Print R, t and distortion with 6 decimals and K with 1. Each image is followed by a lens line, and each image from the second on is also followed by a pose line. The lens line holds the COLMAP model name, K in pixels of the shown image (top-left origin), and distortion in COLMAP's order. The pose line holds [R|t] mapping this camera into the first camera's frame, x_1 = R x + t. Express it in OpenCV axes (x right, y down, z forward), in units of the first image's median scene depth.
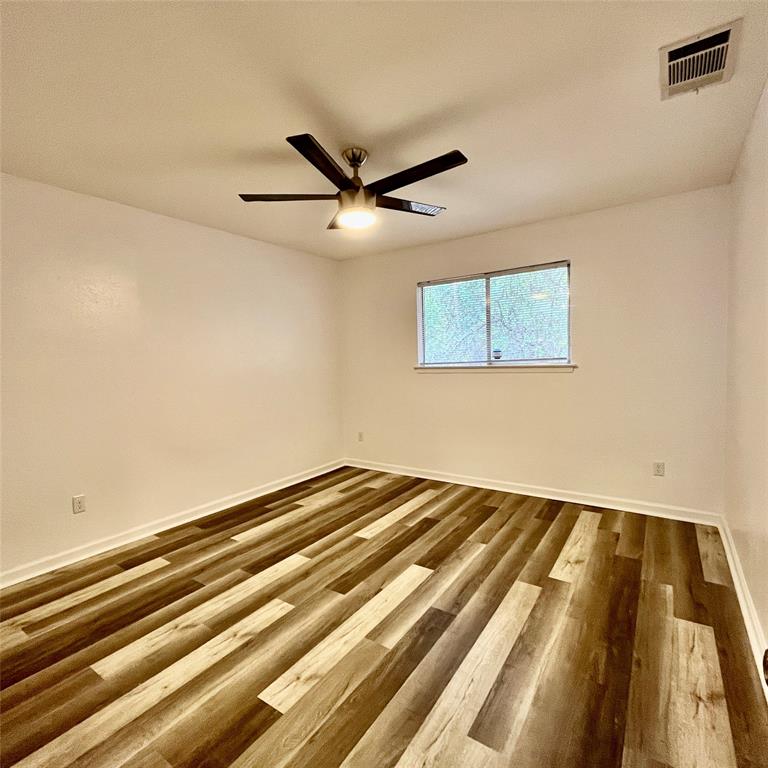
lens RADIAL K [[416.0, 0, 383.3], [0, 416.0, 383.4], [0, 0, 1]] dist [-0.000271, -0.001551]
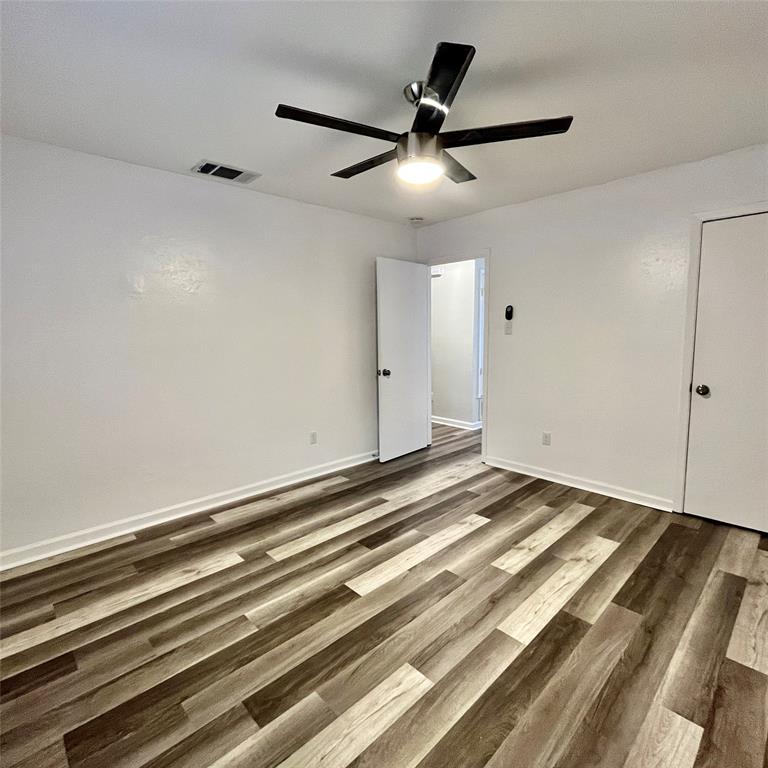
lens RADIAL K [[416.0, 0, 384.6], [0, 416.0, 383.0], [0, 0, 1]] dist [-0.000271, -0.001551]
pose [[-0.976999, 0.011493, 0.212933, -0.166432], [0.050838, 0.982308, 0.180242, -0.134029], [-0.207095, 0.186921, -0.960298, 1.894360]]
